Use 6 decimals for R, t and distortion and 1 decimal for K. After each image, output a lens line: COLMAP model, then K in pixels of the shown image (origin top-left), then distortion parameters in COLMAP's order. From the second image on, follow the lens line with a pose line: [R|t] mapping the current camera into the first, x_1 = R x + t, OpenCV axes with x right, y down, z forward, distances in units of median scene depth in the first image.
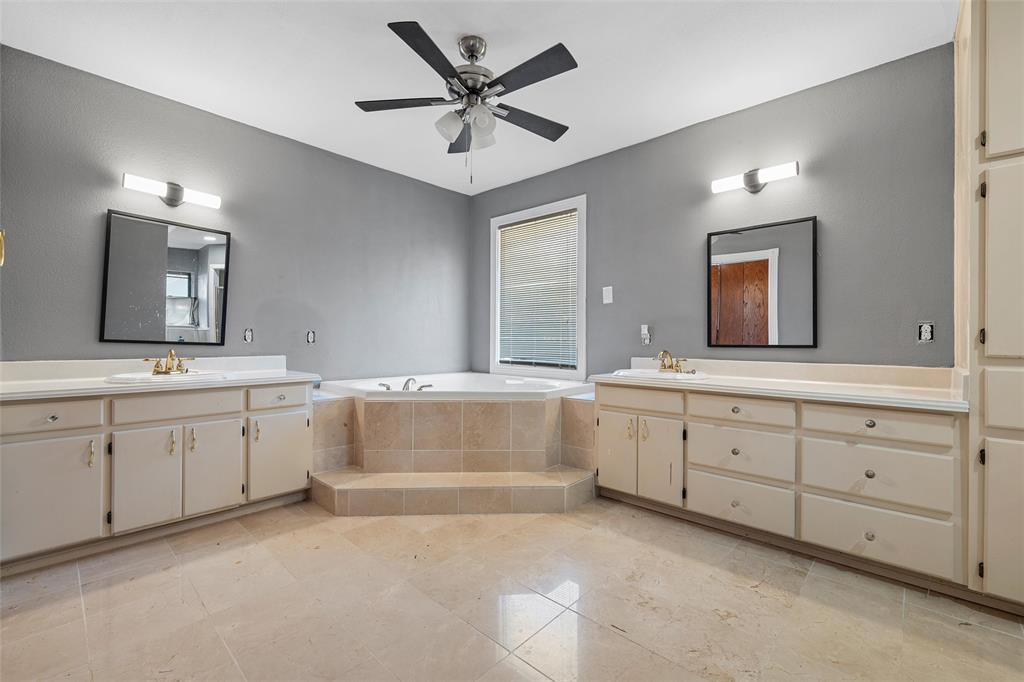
lens RADIAL K [[431.9, 0, 512.0], [0, 431.9, 341.0], [0, 0, 1]] dist [0.000233, 0.000037]
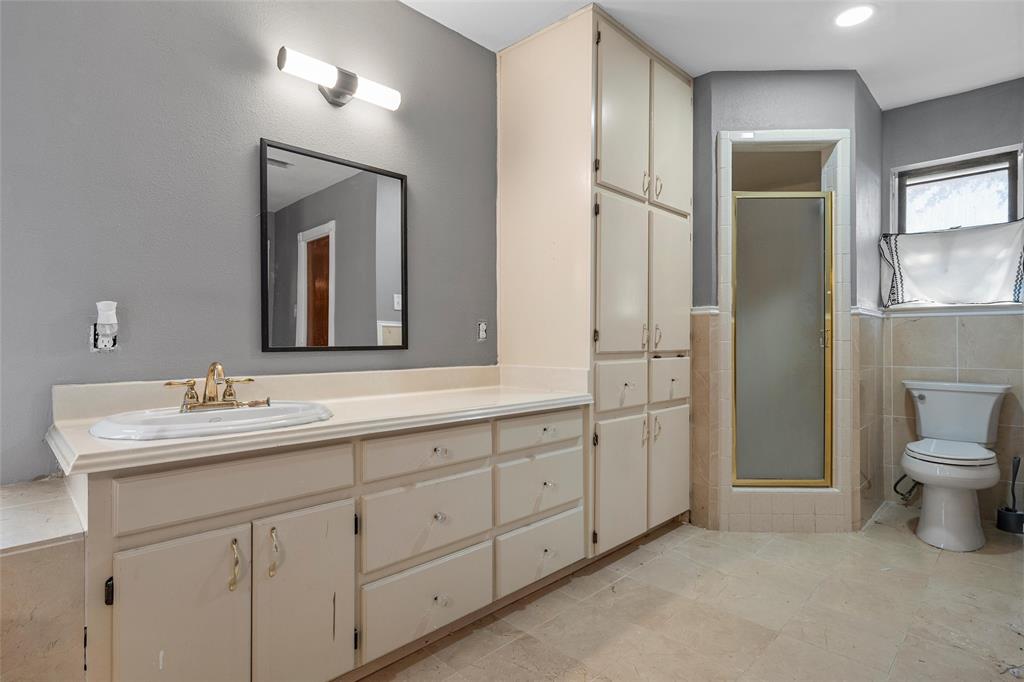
lens RADIAL K [[513.7, 0, 512.0], [0, 513.7, 341.0], [0, 0, 1]] dist [-0.002351, -0.000306]
pose [[0.036986, -0.005380, 0.999301, -0.231923], [0.001918, 0.999984, 0.005313, -0.003322], [-0.999314, 0.001720, 0.036995, 0.919120]]
